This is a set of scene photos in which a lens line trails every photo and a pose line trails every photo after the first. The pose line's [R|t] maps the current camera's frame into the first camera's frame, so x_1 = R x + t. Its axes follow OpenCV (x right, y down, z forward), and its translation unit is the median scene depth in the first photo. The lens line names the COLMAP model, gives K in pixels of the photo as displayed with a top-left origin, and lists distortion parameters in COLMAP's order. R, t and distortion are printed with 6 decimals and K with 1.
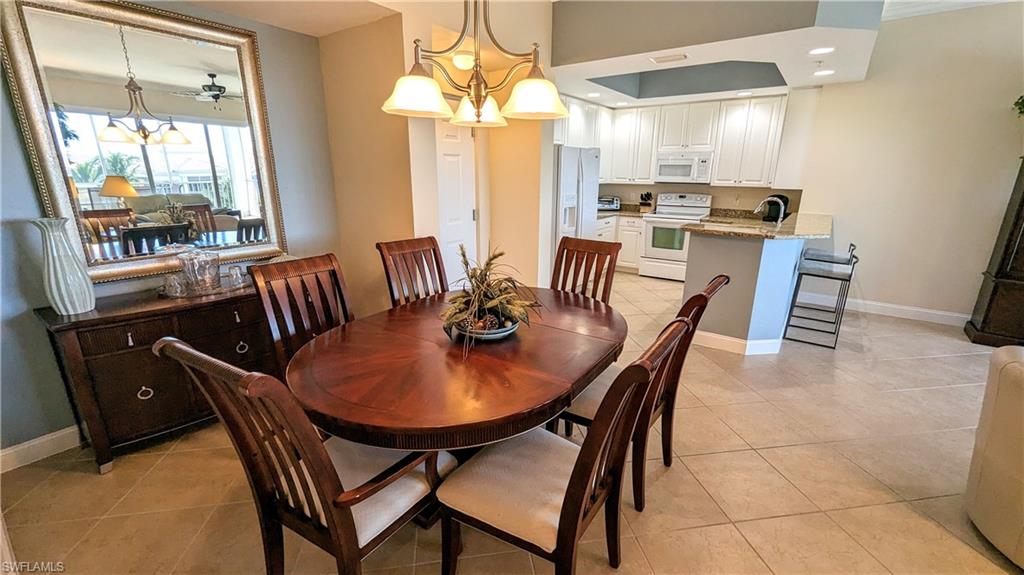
lens RADIAL K [[423.3, 0, 516.7], [0, 423.3, 291.5], [0, 0, 1]] dist [0.002032, 0.000235]
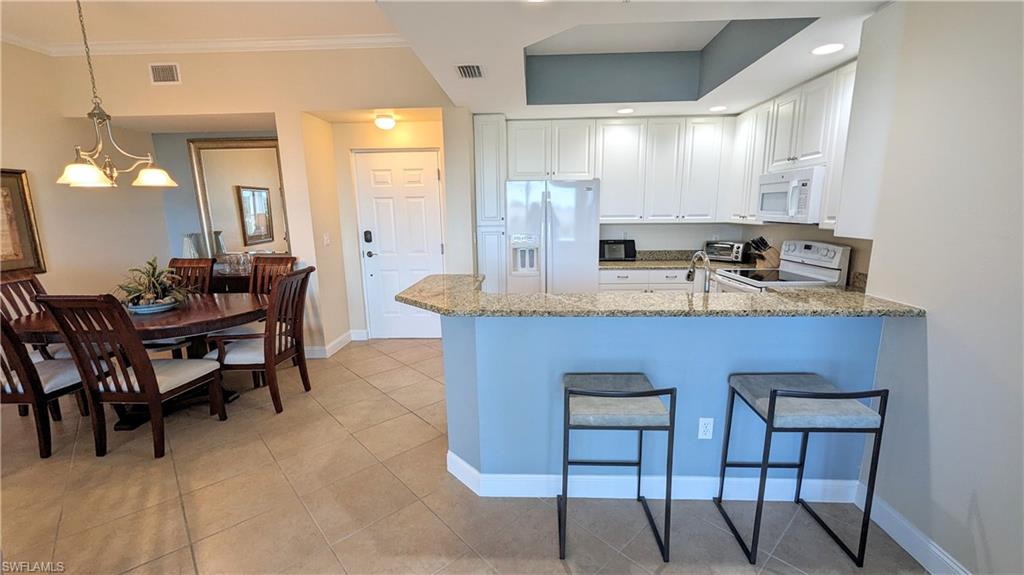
lens RADIAL K [[423.3, 0, 516.7], [0, 423.3, 291.5], [0, 0, 1]] dist [0.002032, 0.000235]
pose [[0.546882, 0.142850, -0.824933, 0.680961], [-0.213037, 0.976646, 0.027890, -0.105481], [0.809651, 0.160489, 0.564543, 0.401408]]
